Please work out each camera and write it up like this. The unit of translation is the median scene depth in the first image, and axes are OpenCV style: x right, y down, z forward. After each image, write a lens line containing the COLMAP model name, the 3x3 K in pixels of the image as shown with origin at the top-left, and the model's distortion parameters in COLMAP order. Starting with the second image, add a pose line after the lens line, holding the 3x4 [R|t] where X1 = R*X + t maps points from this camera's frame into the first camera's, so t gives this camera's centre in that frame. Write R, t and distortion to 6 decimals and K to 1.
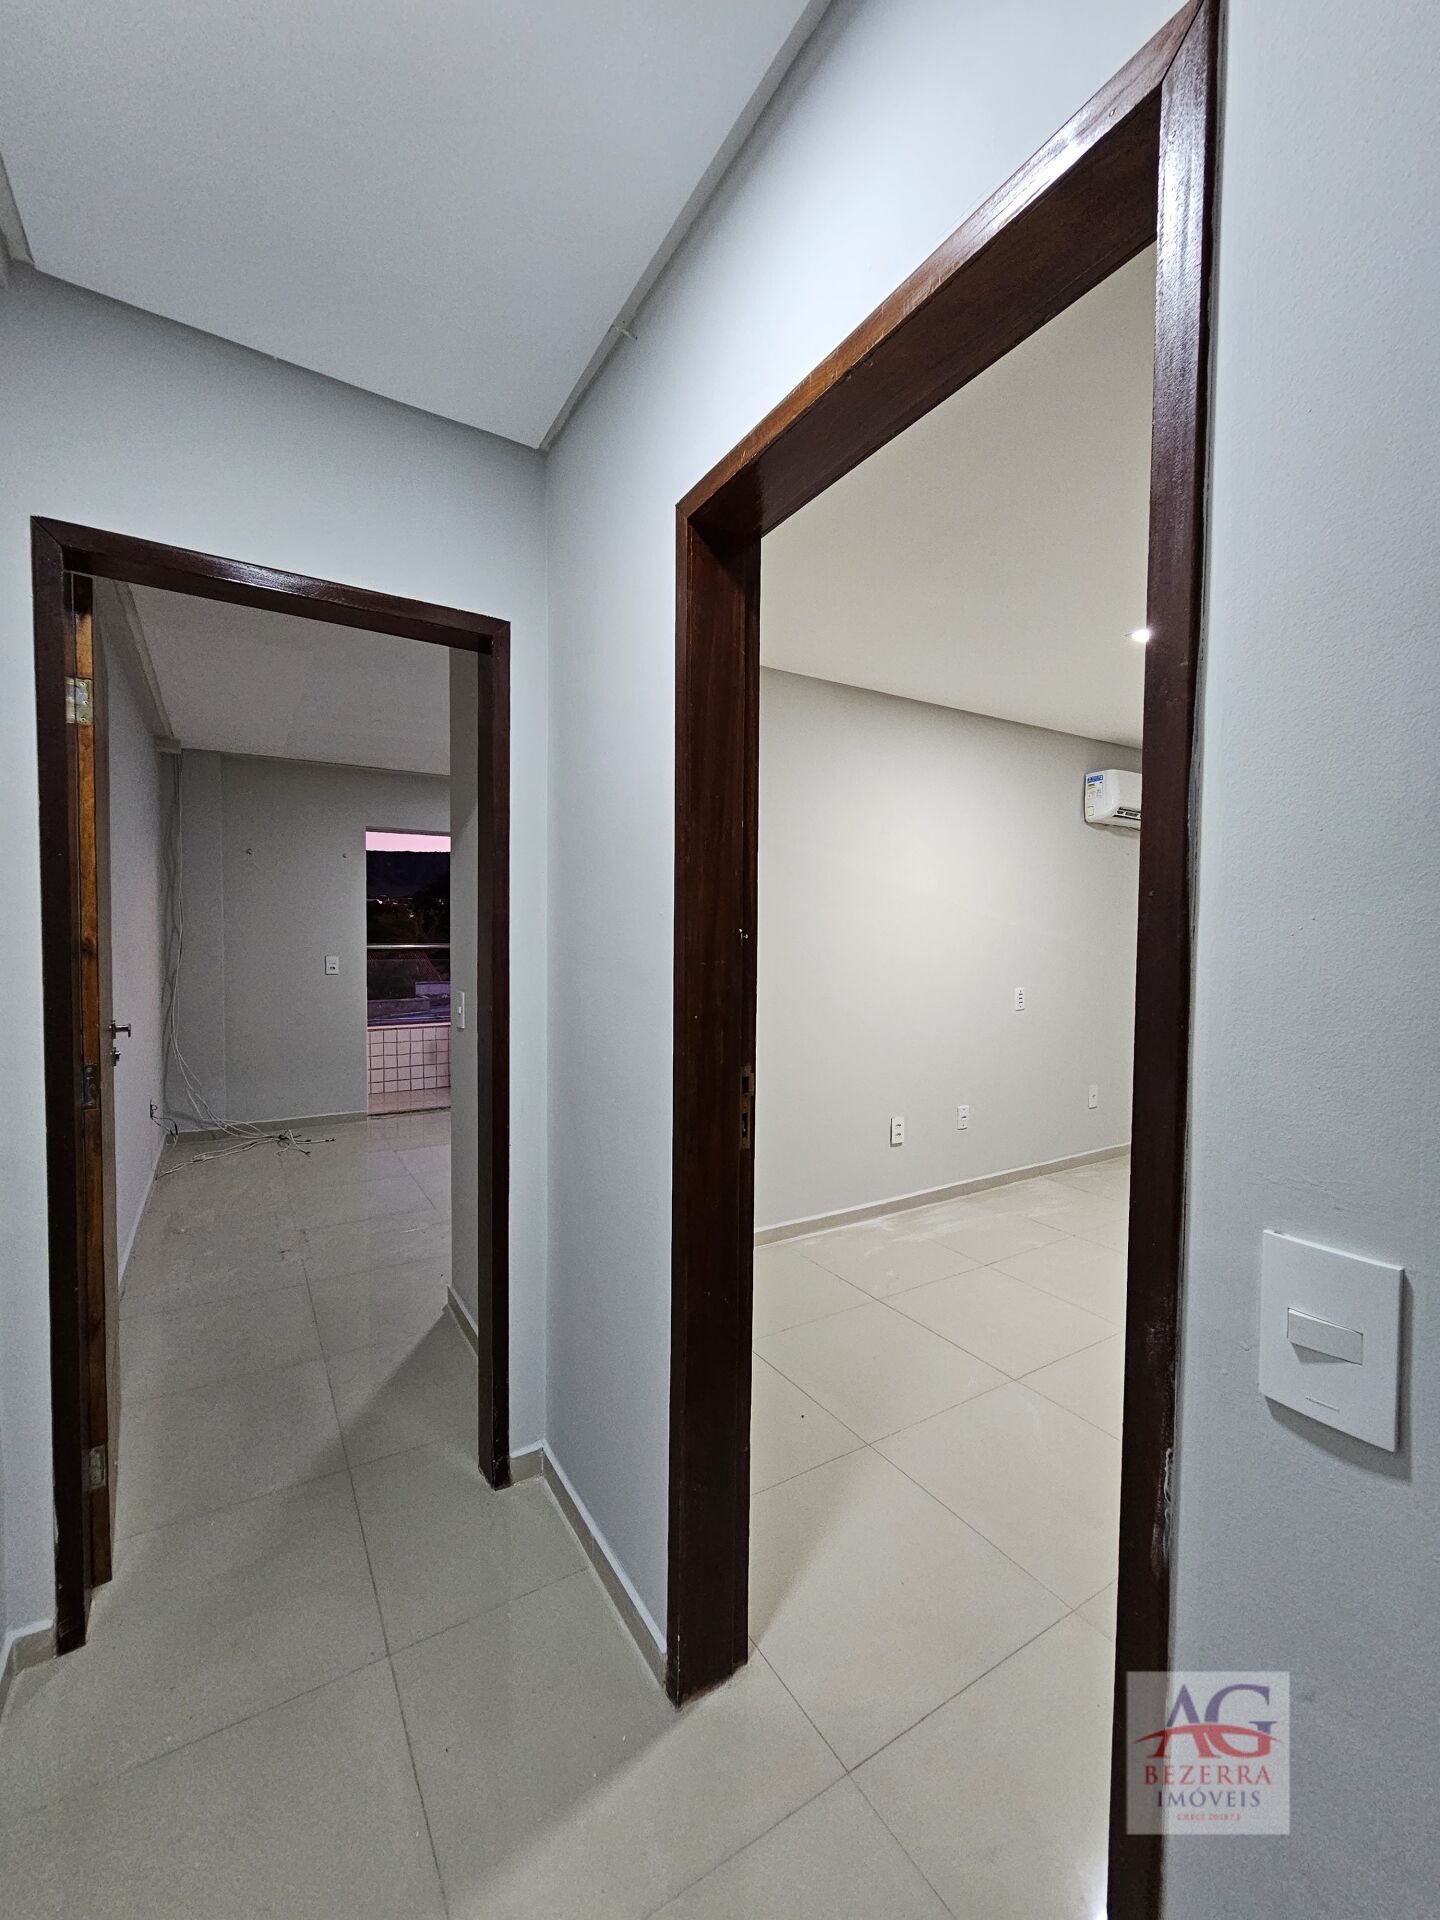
lens RADIAL K [[786.1, 0, 708.3], [0, 786.1, 957.5], [0, 0, 1]] dist [-0.008073, 0.002444]
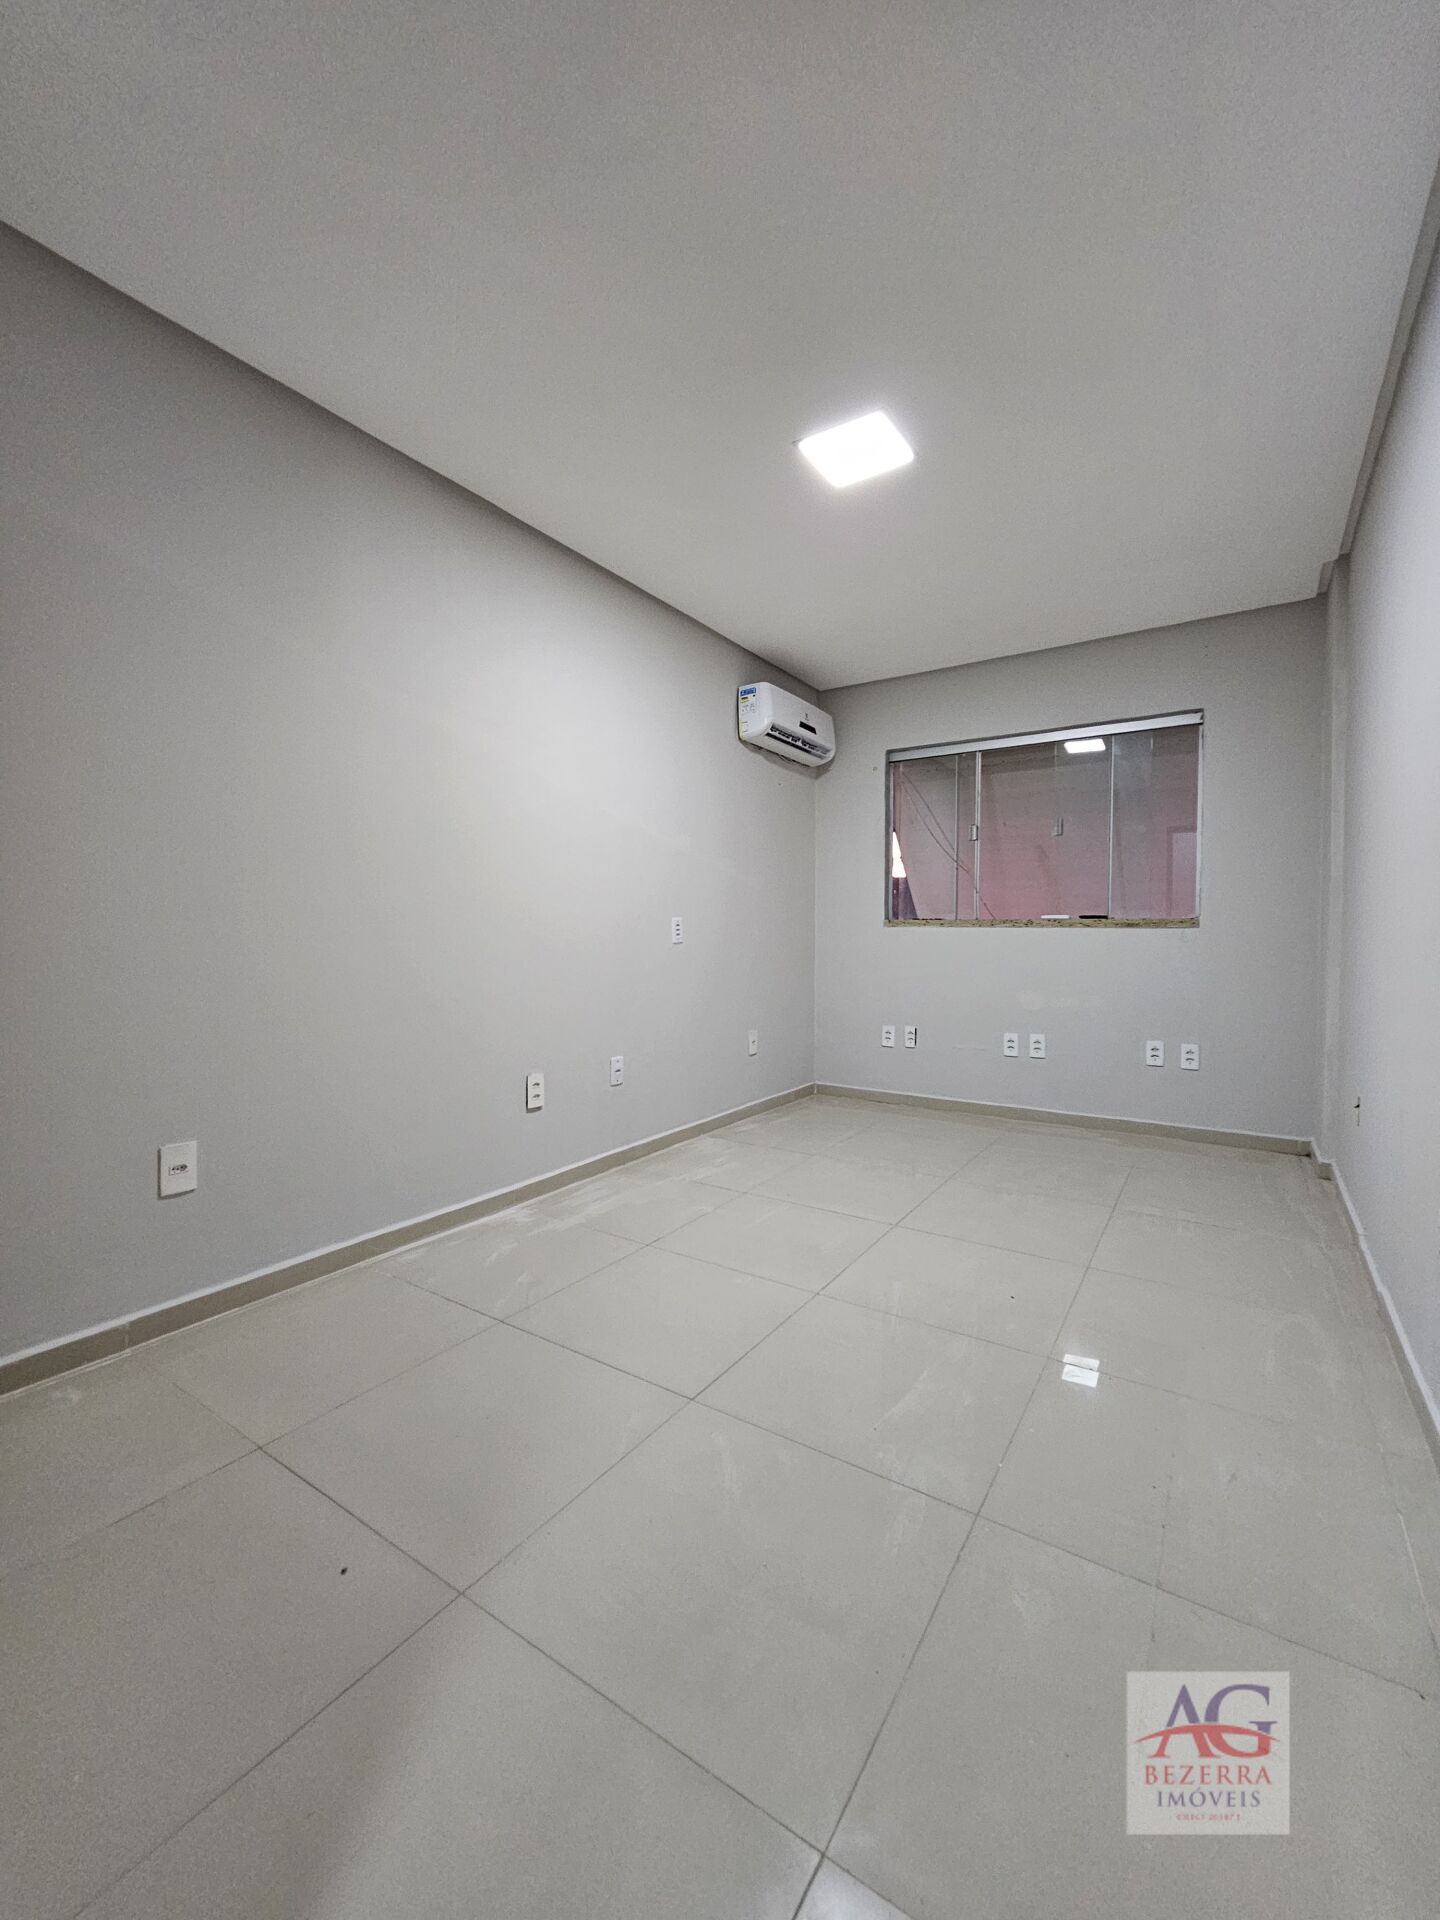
lens RADIAL K [[786.1, 0, 704.3], [0, 786.1, 959.5], [0, 0, 1]] dist [-0.008073, 0.002444]
pose [[0.911507, -0.022594, 0.410663, 0.076899], [0.021044, 0.999744, 0.008295, 0.086632], [-0.410745, 0.001080, 0.911750, 0.223935]]
